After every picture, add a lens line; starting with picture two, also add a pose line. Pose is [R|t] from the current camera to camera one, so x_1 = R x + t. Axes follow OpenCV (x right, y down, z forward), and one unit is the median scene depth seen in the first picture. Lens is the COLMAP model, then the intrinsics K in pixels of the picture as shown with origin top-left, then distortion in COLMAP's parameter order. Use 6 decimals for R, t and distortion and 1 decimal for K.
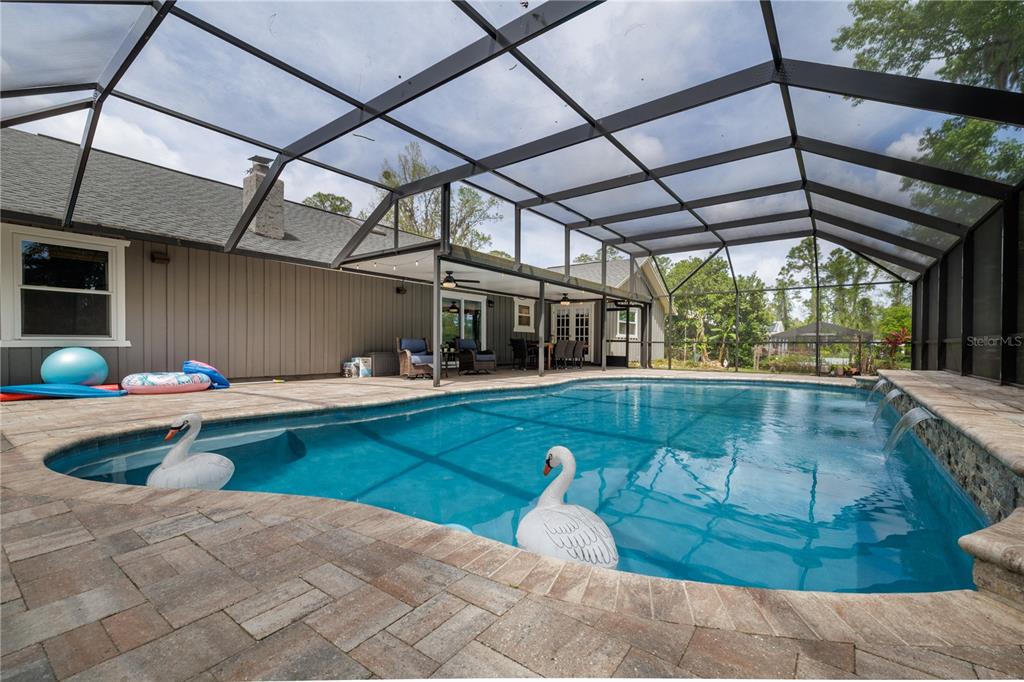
lens RADIAL K [[443.6, 0, 510.8], [0, 443.6, 347.0], [0, 0, 1]] dist [-0.005214, 0.000080]
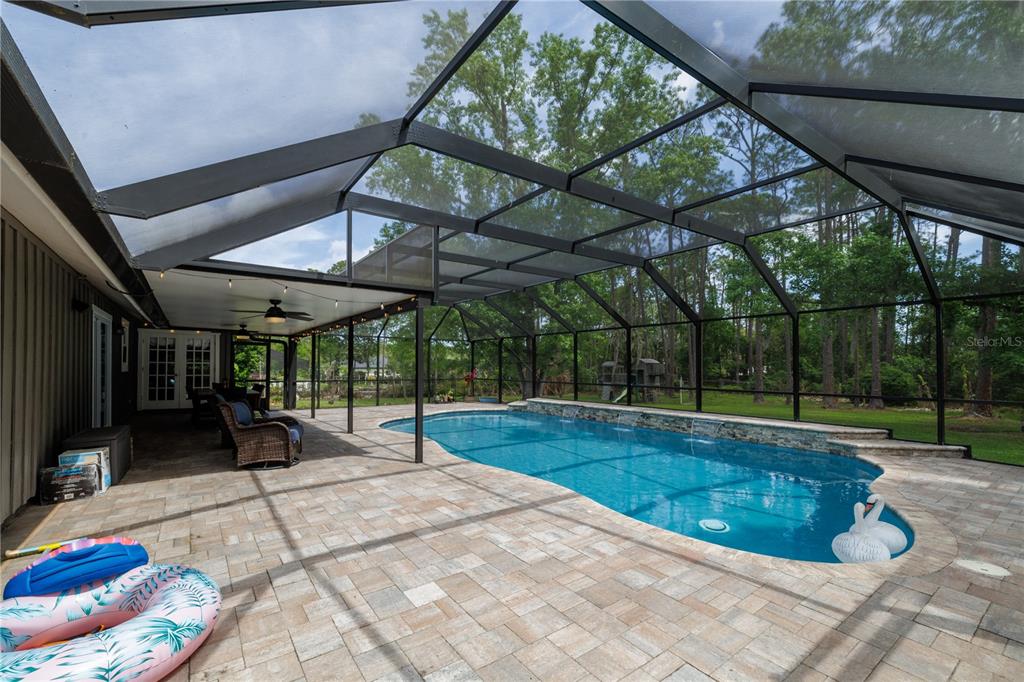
lens RADIAL K [[443.6, 0, 496.7], [0, 443.6, 363.9], [0, 0, 1]] dist [-0.005214, 0.000080]
pose [[0.305187, 0.005271, 0.952278, -0.411244], [-0.000991, 0.999986, -0.005218, -0.039865], [-0.952292, 0.000649, 0.305188, 0.272979]]
